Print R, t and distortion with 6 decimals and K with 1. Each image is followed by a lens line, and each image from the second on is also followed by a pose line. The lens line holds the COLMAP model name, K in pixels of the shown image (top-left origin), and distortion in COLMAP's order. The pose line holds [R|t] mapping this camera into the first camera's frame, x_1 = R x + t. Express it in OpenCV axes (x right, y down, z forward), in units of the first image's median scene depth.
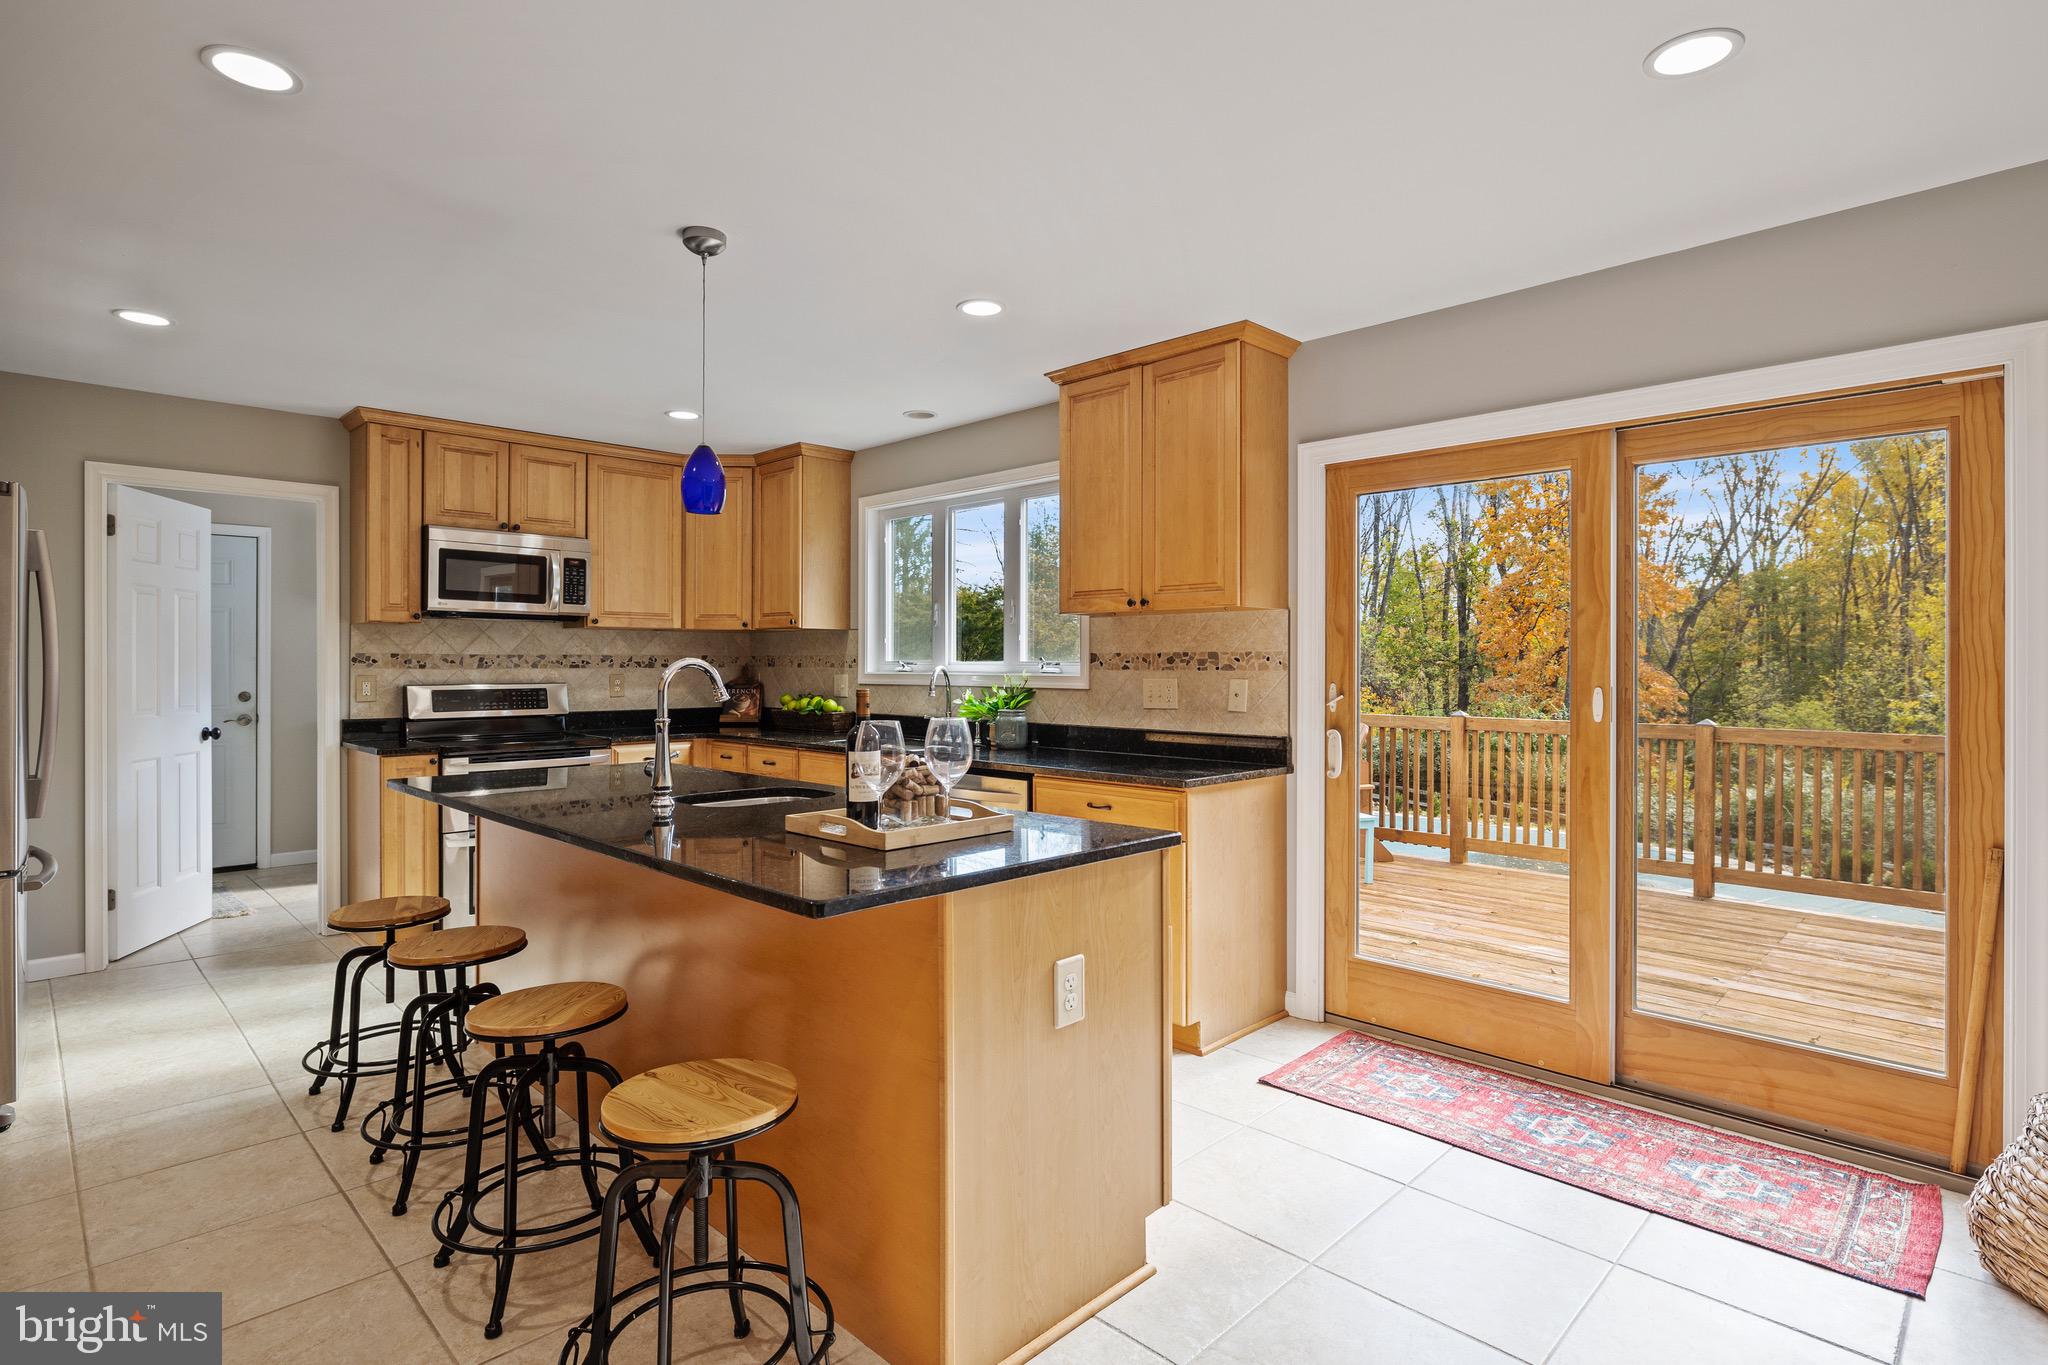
lens RADIAL K [[1021.9, 0, 1024.0], [0, 1021.9, 682.5], [0, 0, 1]] dist [0.000632, 0.000247]
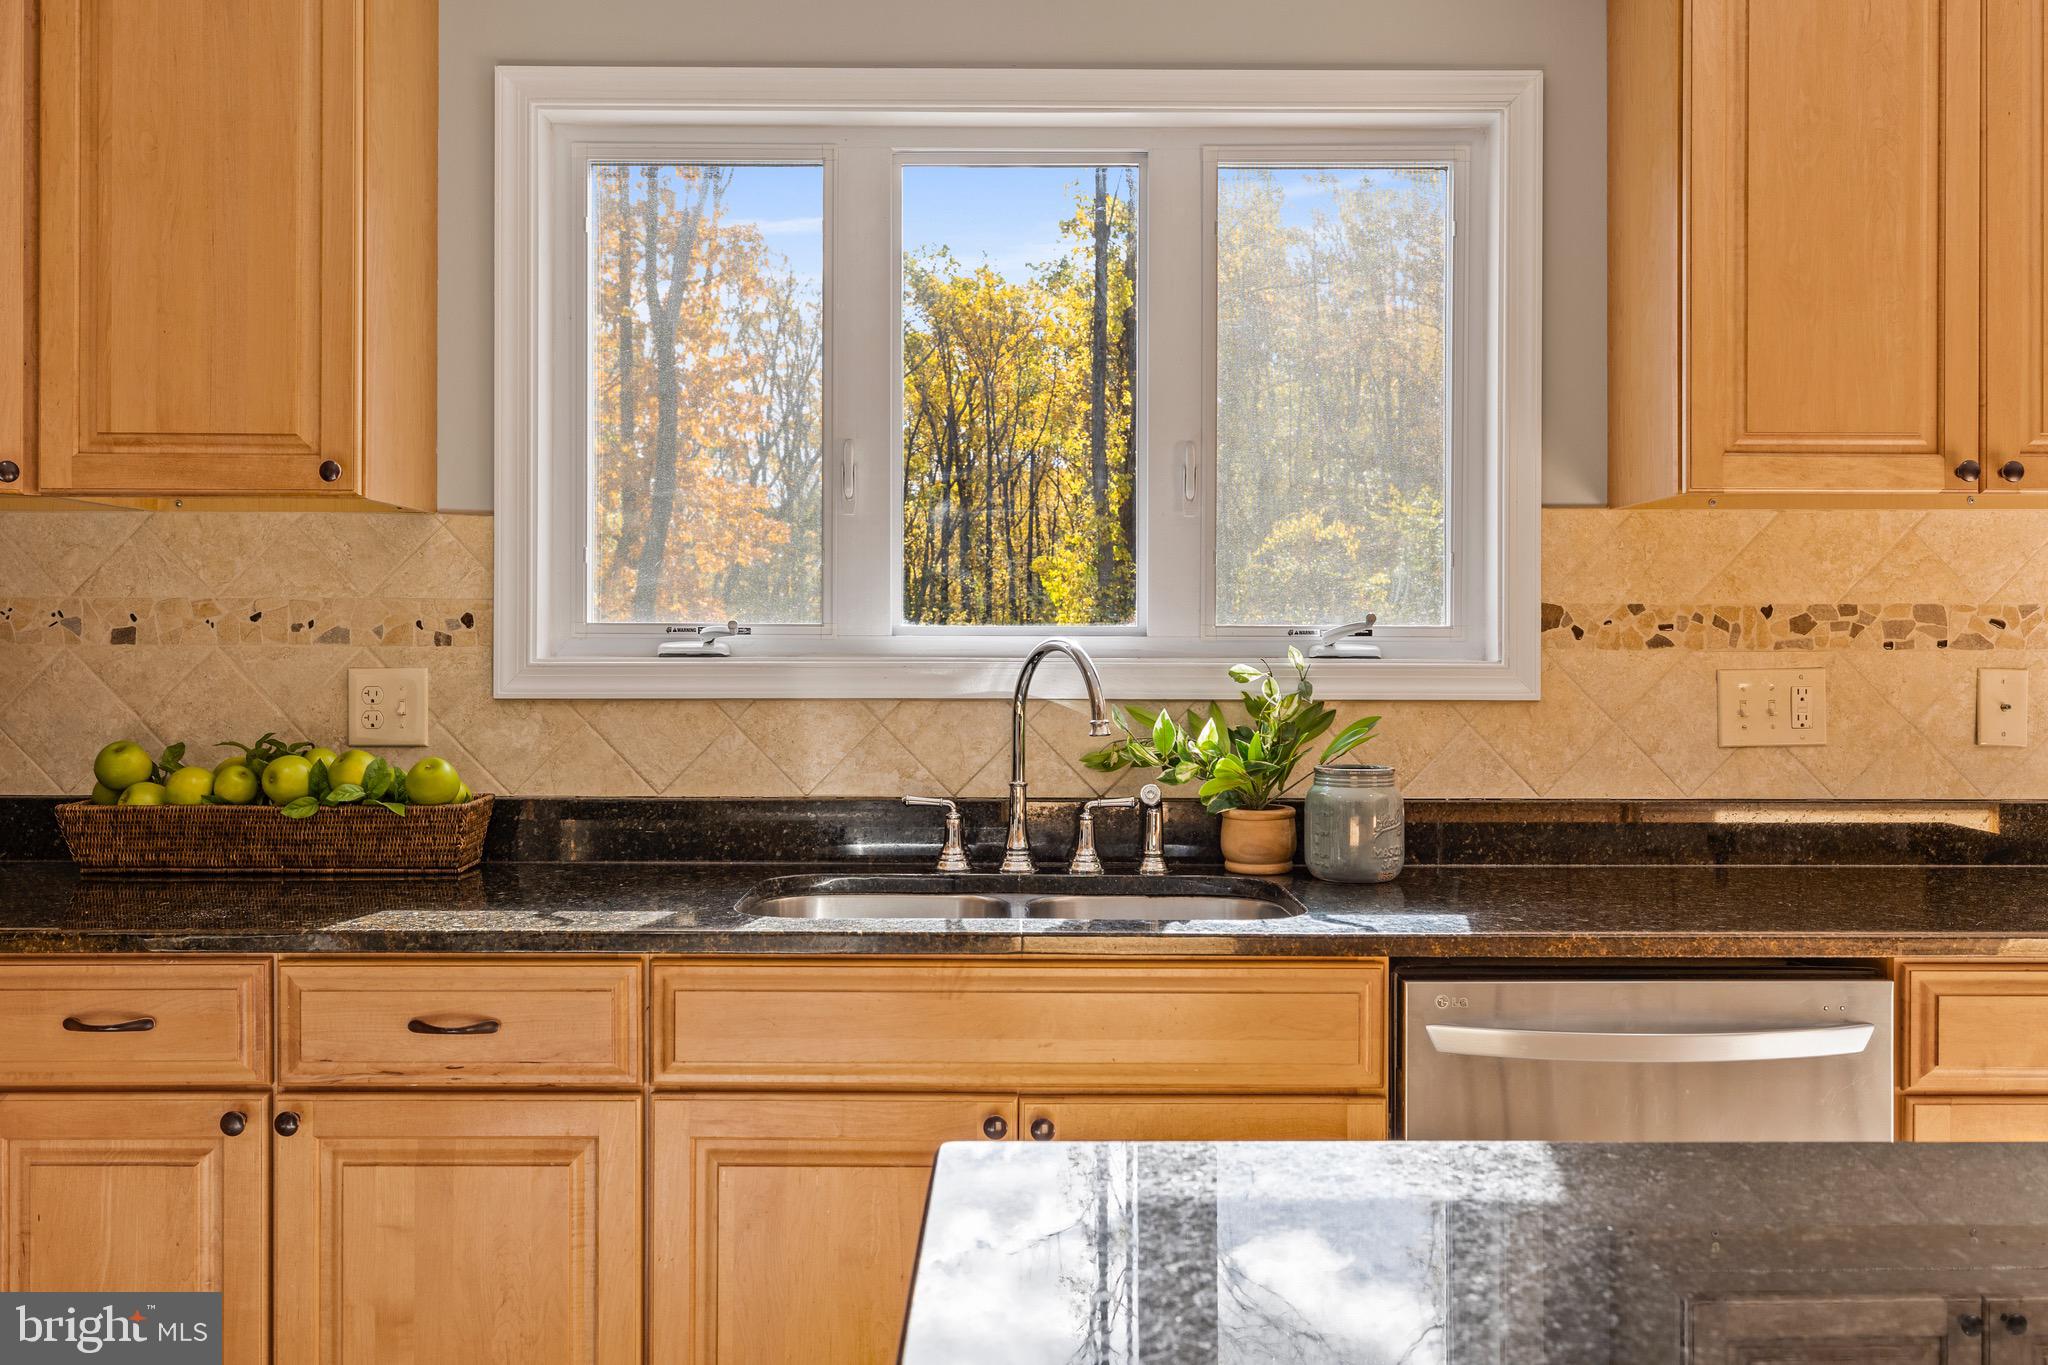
lens RADIAL K [[1576.3, 0, 1024.0], [0, 1576.3, 682.5], [0, 0, 1]] dist [0.006193, 0.001876]
pose [[0.706404, 0.010744, 0.707728, -0.407673], [0.011840, 0.999566, -0.026991, 0.011369], [-0.707710, 0.027446, 0.705970, 0.625039]]
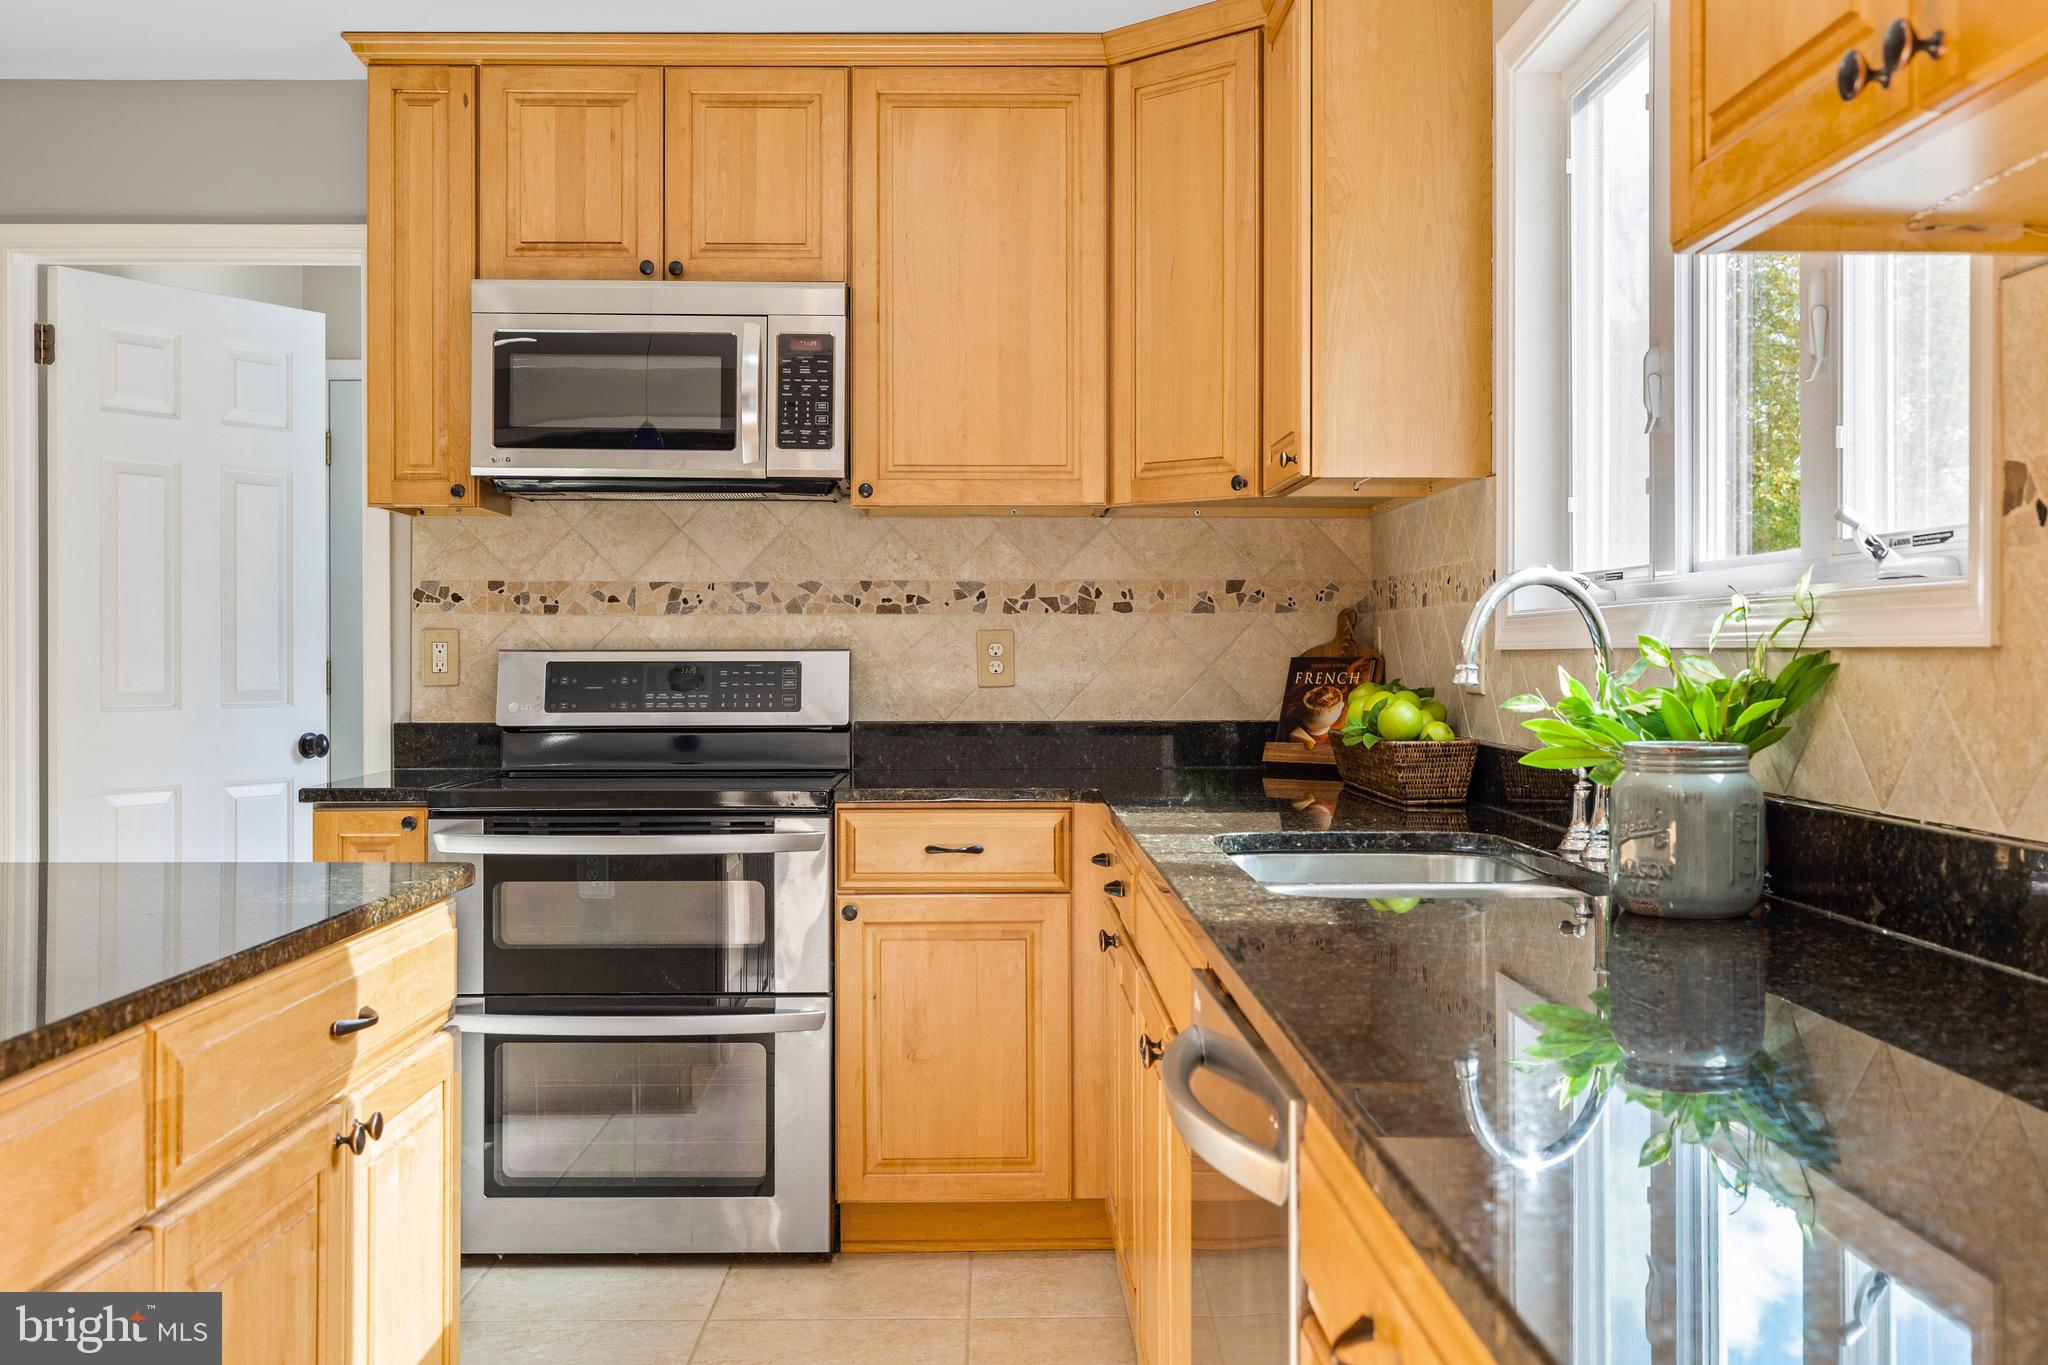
lens RADIAL K [[2033.7, 0, 1034.6], [0, 2033.7, 676.0], [0, 0, 1]] dist [-0.005553, 0.002645]
pose [[0.718888, 0.006252, -0.695098, 0.178189], [-0.011664, 0.999927, -0.003070, 0.013500], [0.695028, 0.010314, 0.718909, 0.505224]]
